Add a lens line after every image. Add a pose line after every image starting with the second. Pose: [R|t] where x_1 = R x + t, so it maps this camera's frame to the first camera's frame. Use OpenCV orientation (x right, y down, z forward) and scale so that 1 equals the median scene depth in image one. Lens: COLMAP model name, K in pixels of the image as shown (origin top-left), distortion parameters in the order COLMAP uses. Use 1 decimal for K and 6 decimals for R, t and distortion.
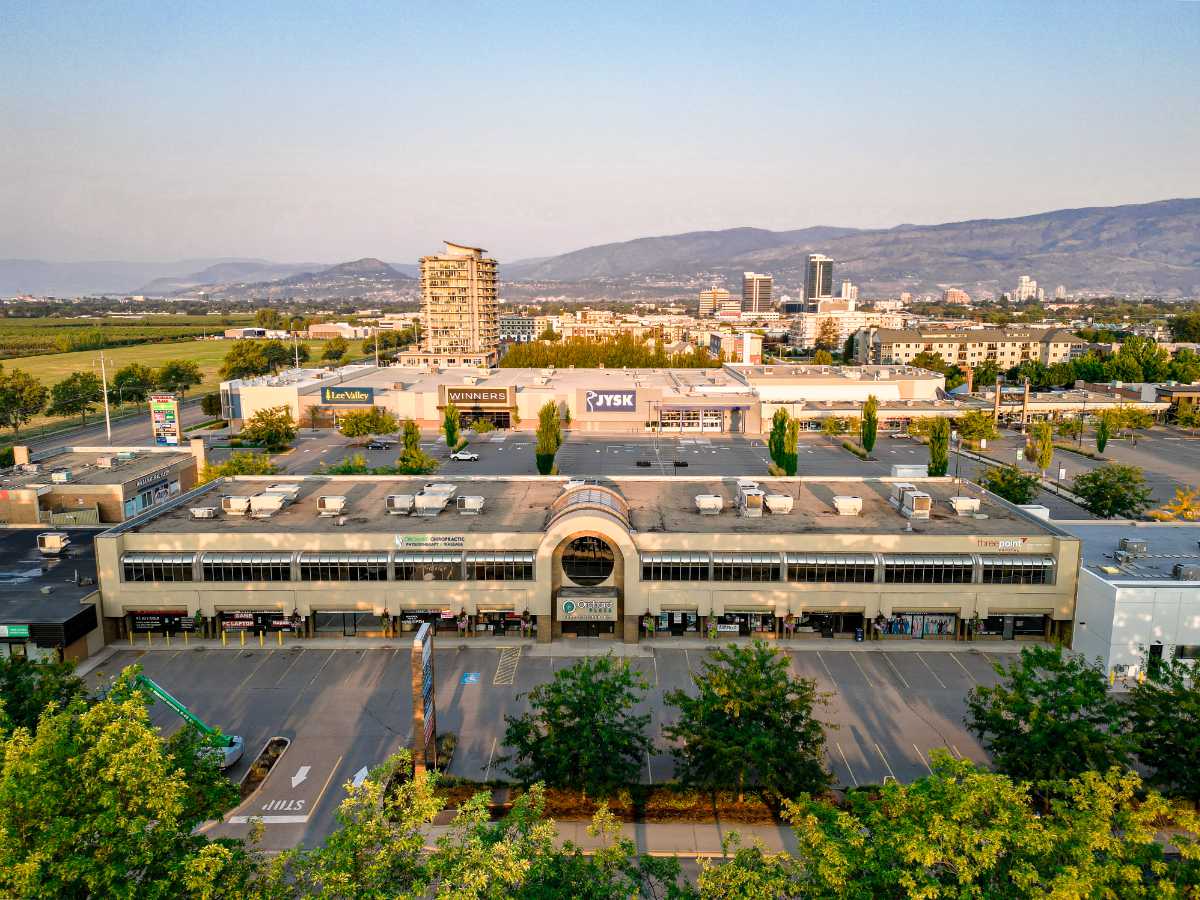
lens RADIAL K [[842.8, 0, 600.0], [0, 842.8, 450.0], [0, 0, 1]] dist [0.081386, -0.076187]
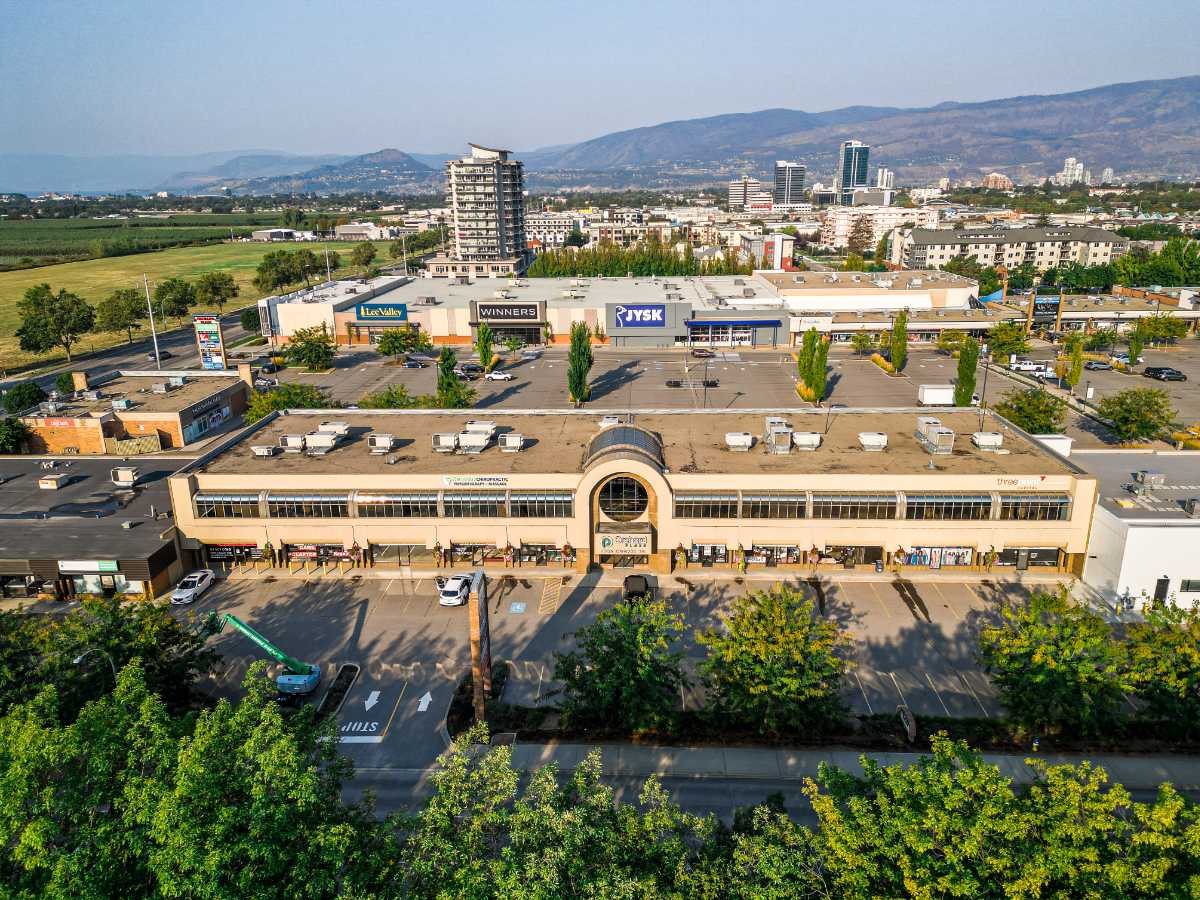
lens RADIAL K [[836.4, 0, 599.2], [0, 836.4, 449.2], [0, 0, 1]] dist [0.087068, -0.086762]
pose [[0.999448, -0.003531, -0.033019, -0.008767], [0.007538, 0.992498, 0.122029, -0.053311], [0.032340, -0.122211, 0.991977, -0.035886]]
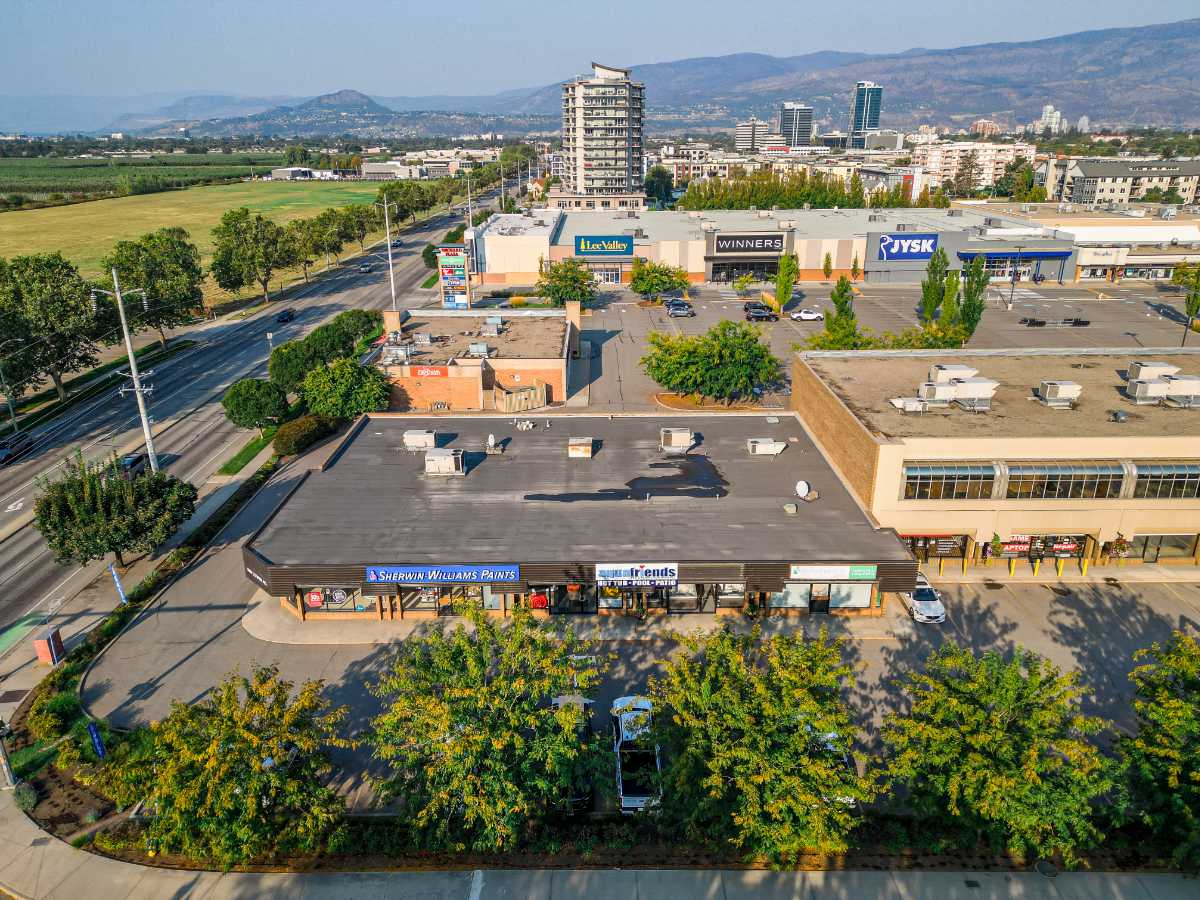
lens RADIAL K [[838.4, 0, 606.2], [0, 838.4, 446.9], [0, 0, 1]] dist [0.078000, -0.076743]
pose [[0.999893, -0.010272, 0.010409, -0.733561], [0.008281, 0.984371, 0.175913, -0.026776], [-0.012053, -0.175808, 0.984351, 0.228488]]
